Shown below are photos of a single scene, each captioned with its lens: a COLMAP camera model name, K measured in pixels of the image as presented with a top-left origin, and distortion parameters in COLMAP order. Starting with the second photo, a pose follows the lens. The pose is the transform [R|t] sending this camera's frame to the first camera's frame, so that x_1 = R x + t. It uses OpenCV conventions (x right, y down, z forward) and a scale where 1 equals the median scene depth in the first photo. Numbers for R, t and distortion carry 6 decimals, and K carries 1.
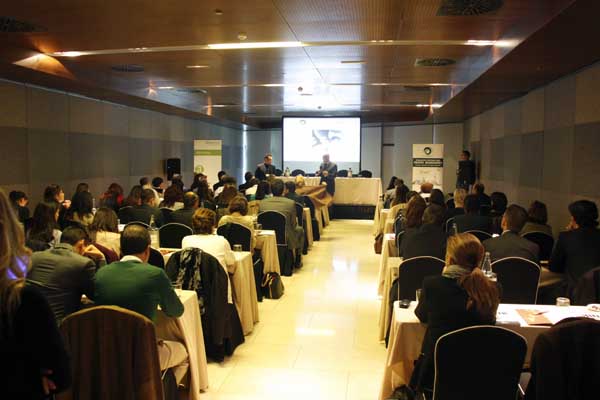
lens RADIAL K [[497.1, 0, 300.0], [0, 497.1, 200.0], [0, 0, 1]] dist [-0.192499, 0.146834]
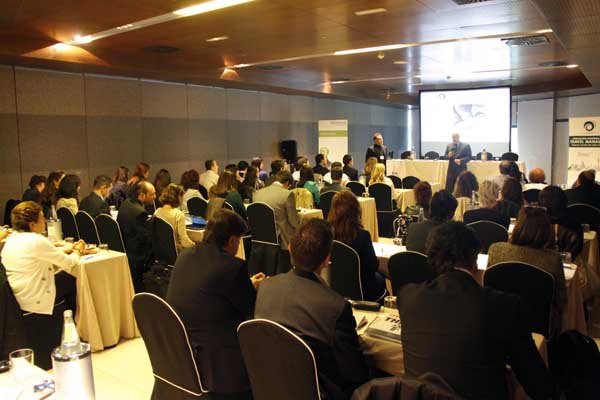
lens RADIAL K [[497.1, 0, 300.0], [0, 497.1, 200.0], [0, 0, 1]] dist [-0.192499, 0.146834]
pose [[0.892647, 0.031858, -0.449628, 0.181520], [-0.015484, 0.999078, 0.040048, -0.007760], [0.450490, -0.028786, 0.892317, 0.138225]]
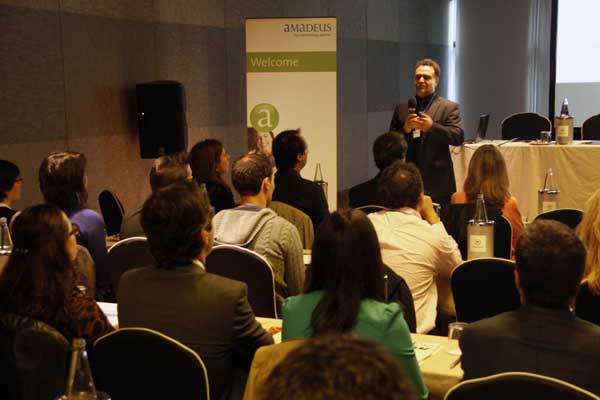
lens RADIAL K [[946.6, 0, 300.0], [0, 946.6, 200.0], [0, 0, 1]] dist [0.204526, 0.026455]
pose [[0.947638, 0.021148, -0.318646, 0.006365], [-0.007371, 0.998988, 0.044379, -0.037472], [0.319262, -0.039706, 0.946834, 0.447568]]
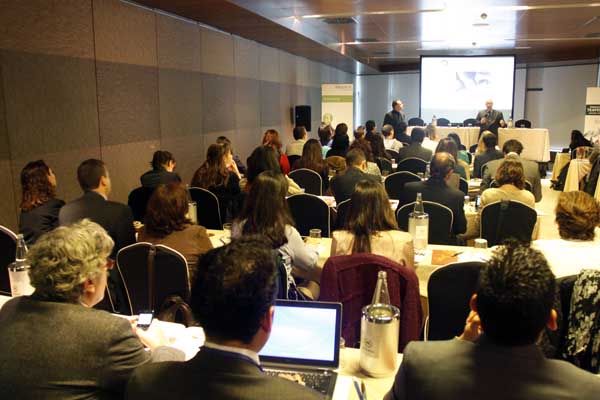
lens RADIAL K [[497.1, 0, 300.0], [0, 497.1, 200.0], [0, 0, 1]] dist [-0.192499, 0.146834]
pose [[0.989082, 0.009855, -0.147036, -0.124181], [0.005333, 0.994714, 0.102542, -0.008697], [0.147270, -0.102206, 0.983802, 0.126386]]
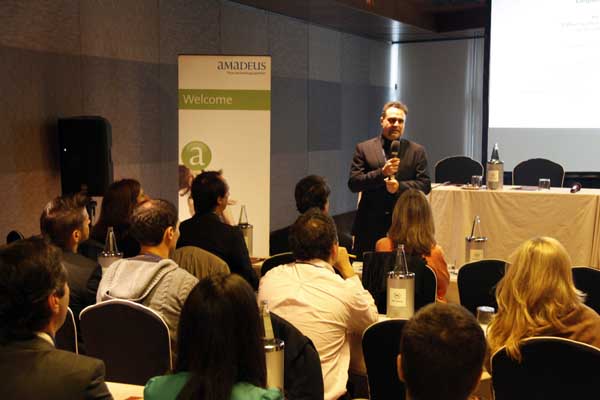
lens RADIAL K [[946.6, 0, 300.0], [0, 946.6, 200.0], [0, 0, 1]] dist [0.204526, 0.026455]
pose [[0.965130, 0.022402, -0.260809, 0.007854], [-0.022167, 0.999747, 0.003843, -0.039019], [0.260829, 0.002073, 0.965383, 0.461636]]
